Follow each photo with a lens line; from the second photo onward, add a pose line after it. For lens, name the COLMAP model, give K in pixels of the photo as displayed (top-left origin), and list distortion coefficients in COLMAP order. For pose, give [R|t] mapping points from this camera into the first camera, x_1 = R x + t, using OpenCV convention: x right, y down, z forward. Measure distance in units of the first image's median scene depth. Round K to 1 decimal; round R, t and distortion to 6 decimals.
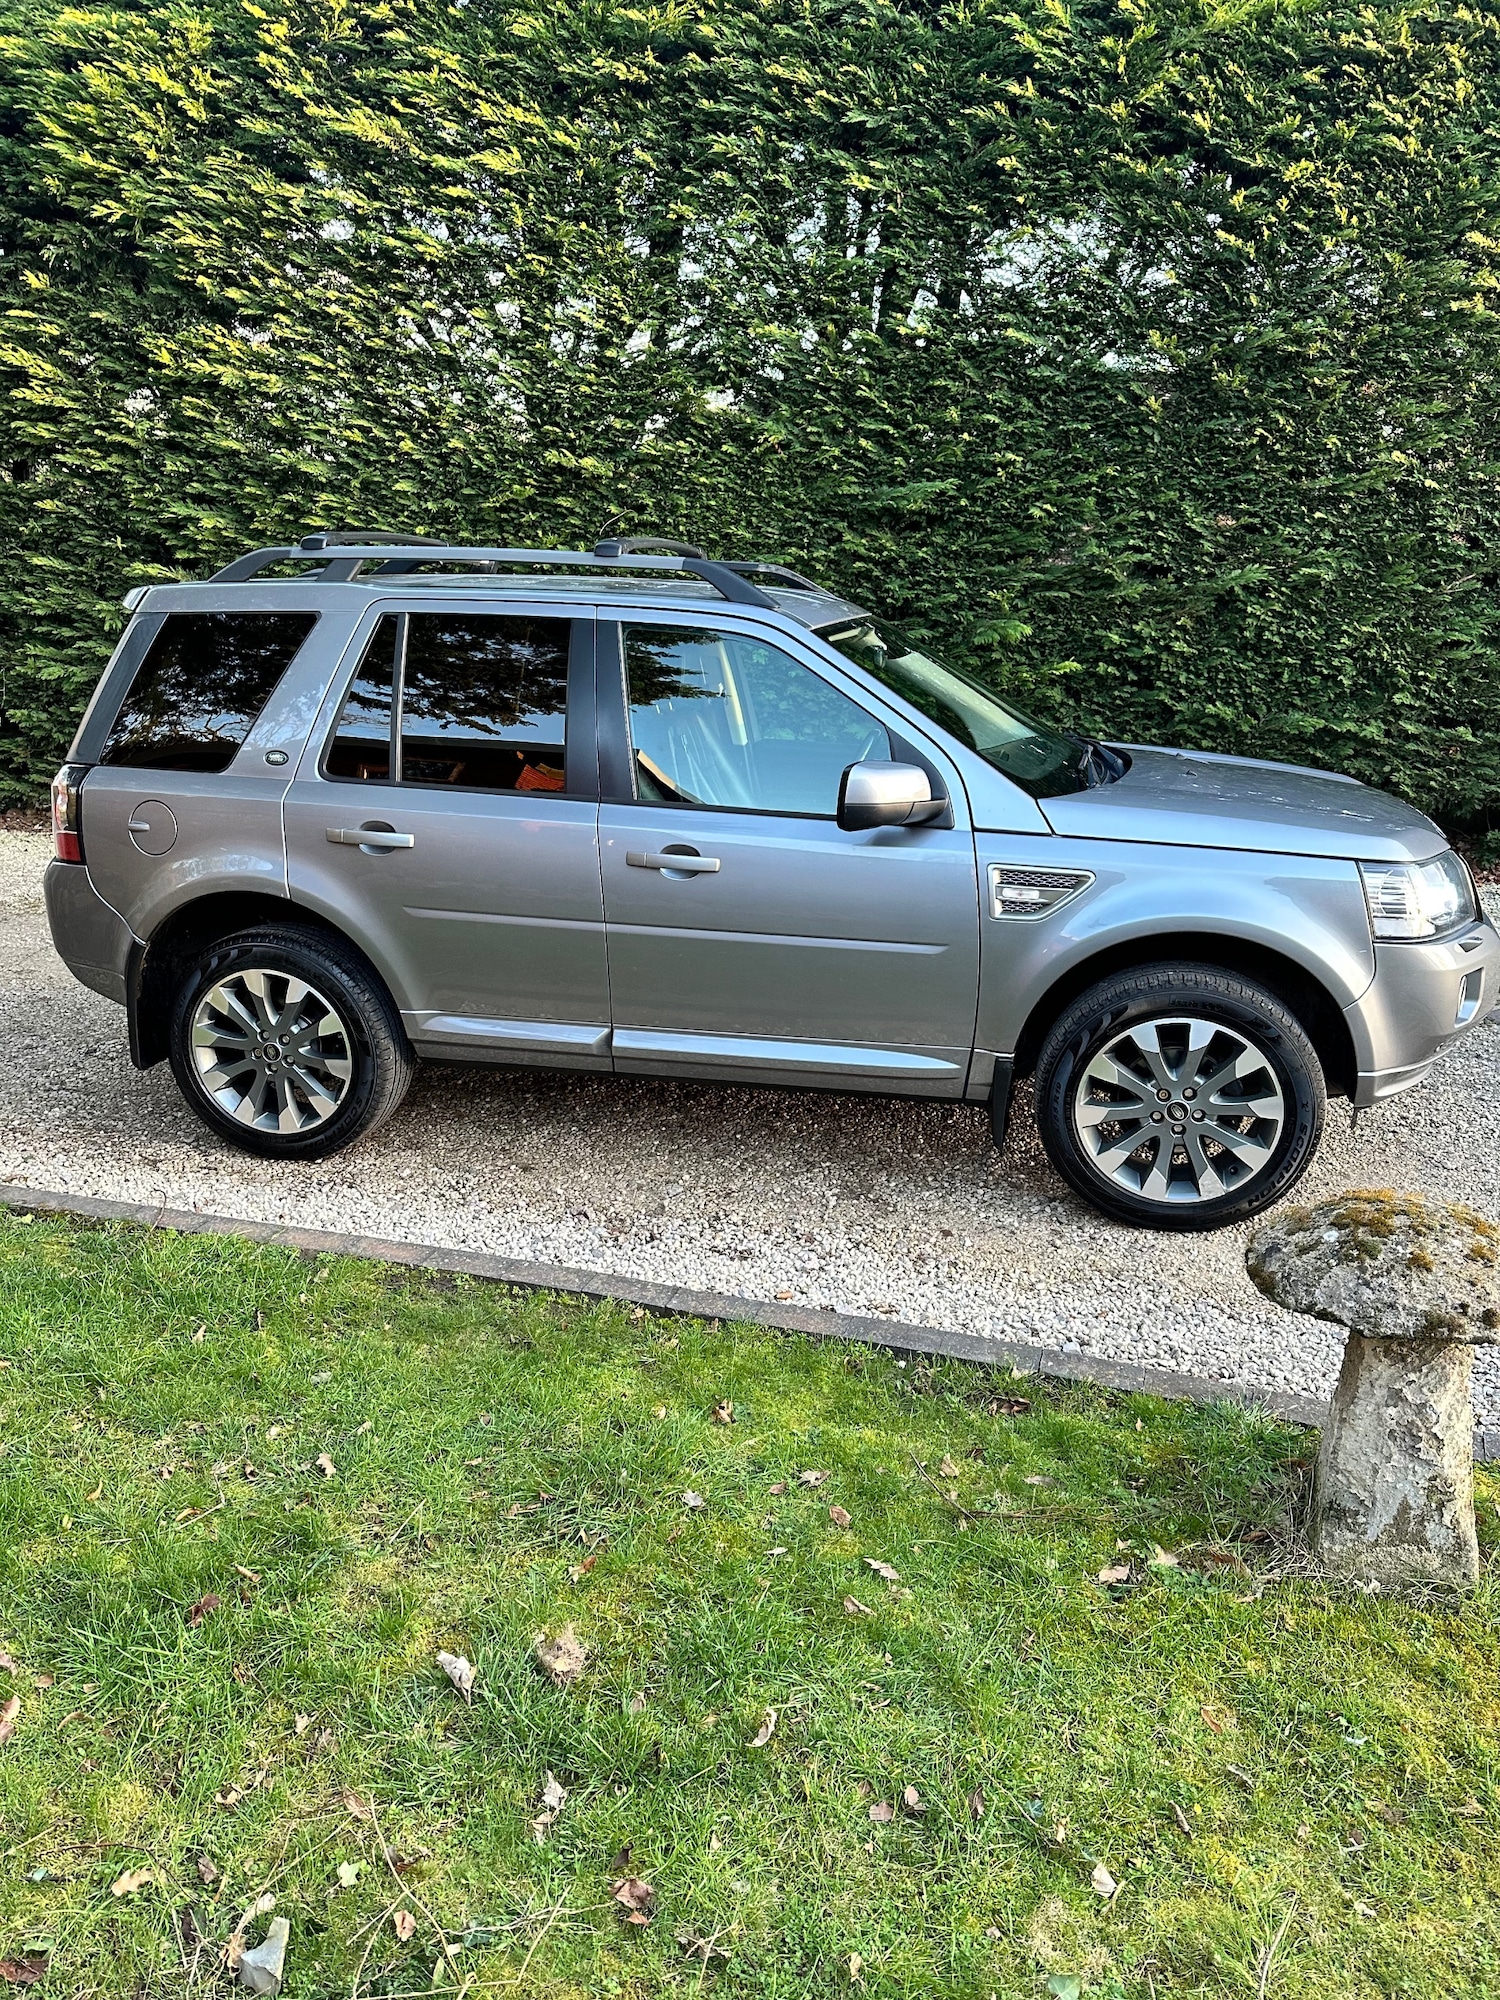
lens RADIAL K [[1427.5, 0, 750.1], [0, 1427.5, 988.0], [0, 0, 1]] dist [0.009226, -0.012258]
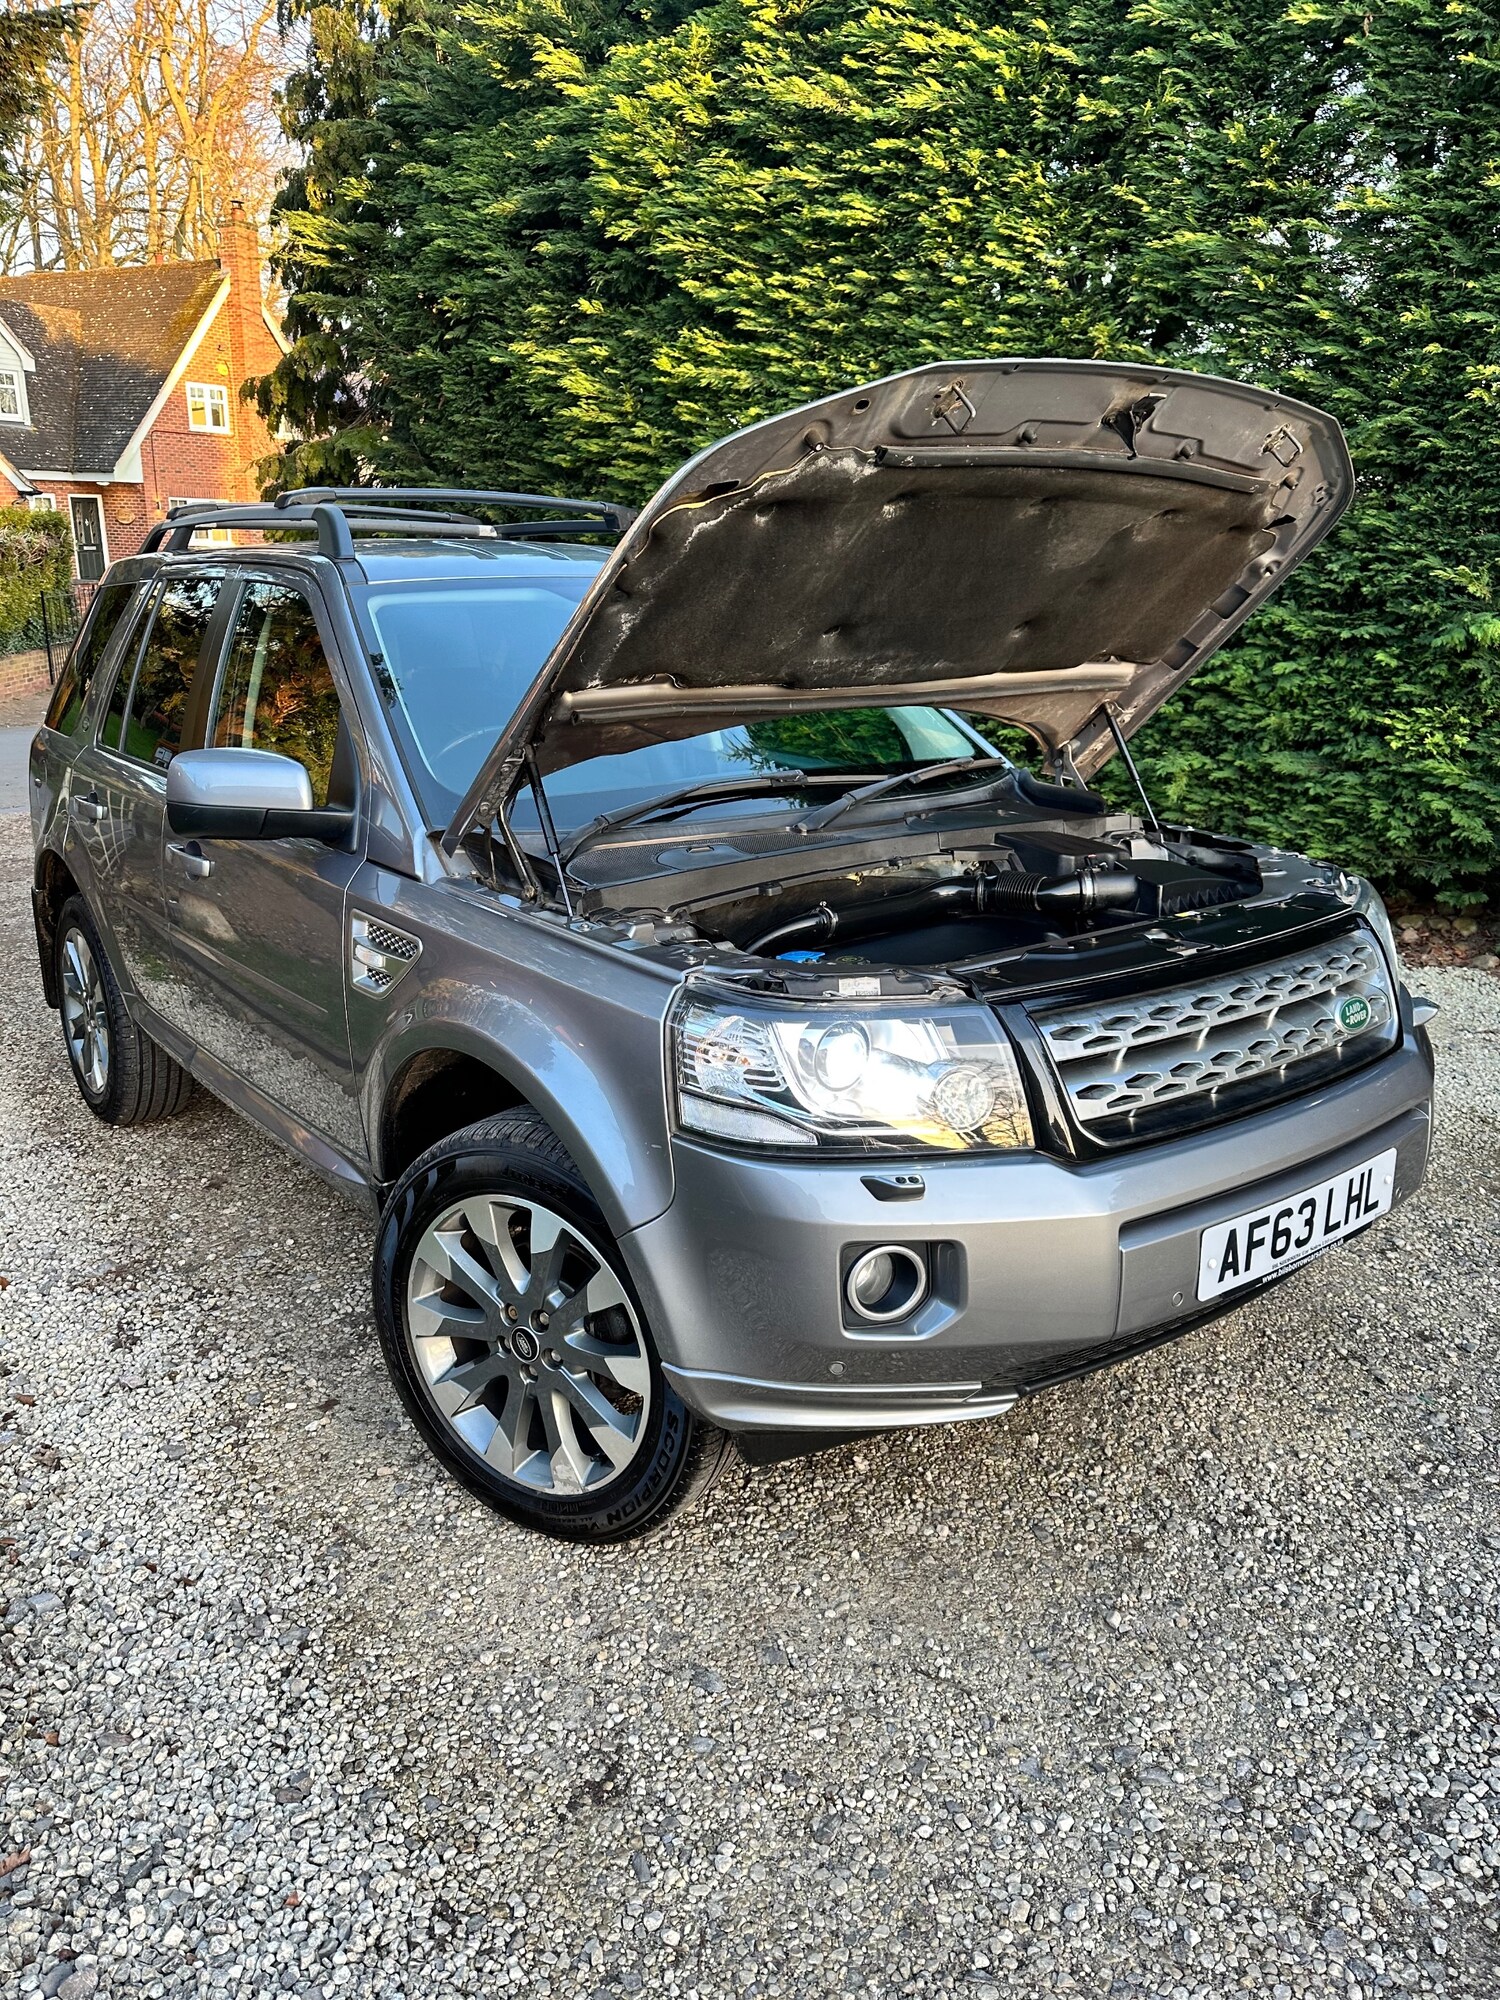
lens RADIAL K [[1399.6, 0, 745.1], [0, 1399.6, 992.5], [0, 0, 1]] dist [0.004384, -0.013475]
pose [[0.775555, 0.160657, -0.610495, 0.362834], [-0.164802, 0.985065, 0.049868, -0.057767], [0.609389, 0.061935, 0.790448, 0.285540]]
